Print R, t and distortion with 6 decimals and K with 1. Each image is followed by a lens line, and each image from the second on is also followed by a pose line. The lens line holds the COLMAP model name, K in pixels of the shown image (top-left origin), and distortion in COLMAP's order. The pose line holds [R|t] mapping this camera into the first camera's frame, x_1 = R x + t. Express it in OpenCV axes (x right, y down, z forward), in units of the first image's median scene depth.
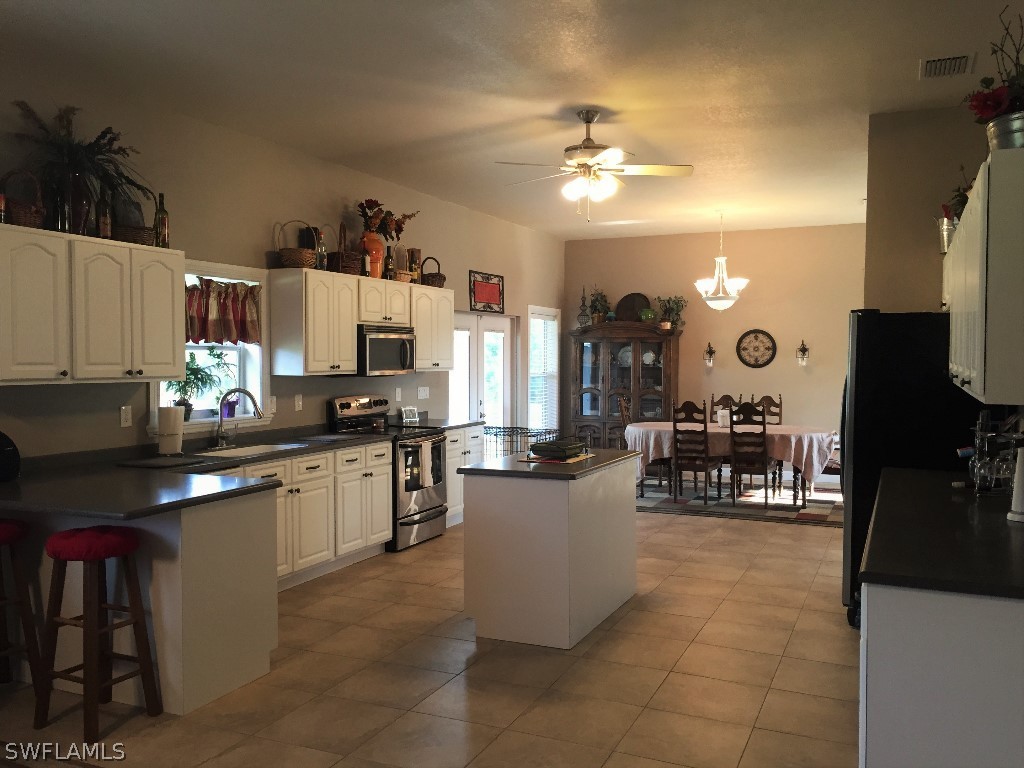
lens RADIAL K [[886.0, 0, 548.7], [0, 886.0, 384.9], [0, 0, 1]] dist [0.055112, -0.022300]
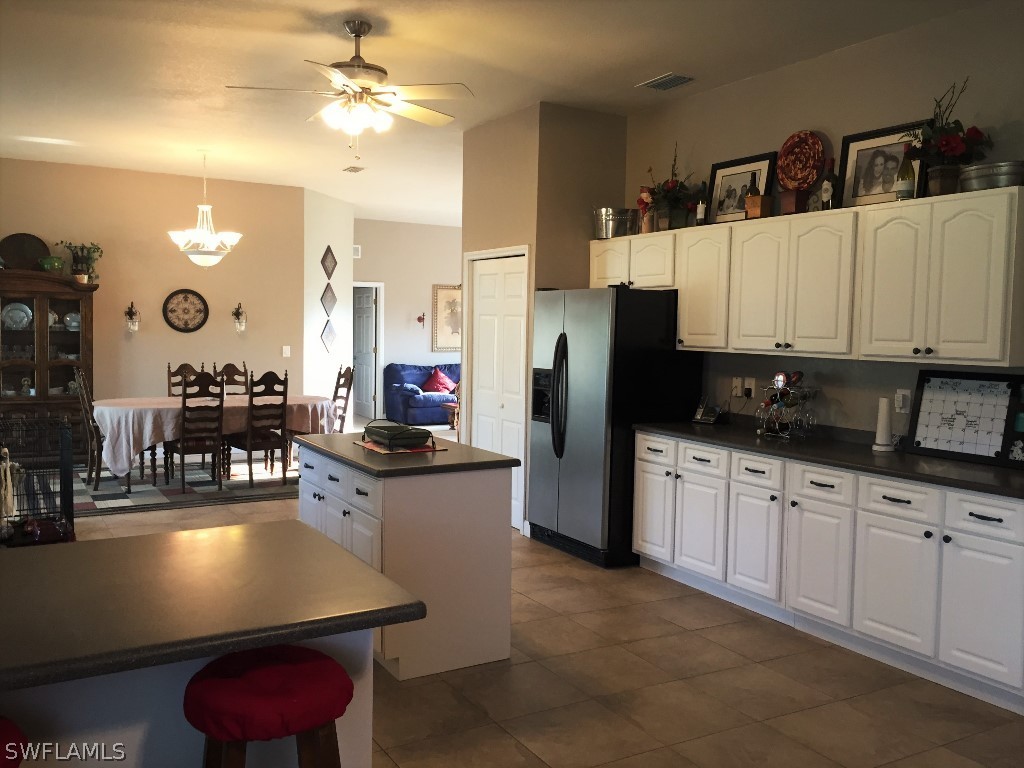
lens RADIAL K [[886.0, 0, 508.7], [0, 886.0, 377.9], [0, 0, 1]] dist [0.055112, -0.022300]
pose [[0.592950, -0.037080, 0.804385, -0.335121], [0.009332, 0.999189, 0.039181, -0.006631], [-0.805185, -0.015726, 0.592815, 0.239872]]
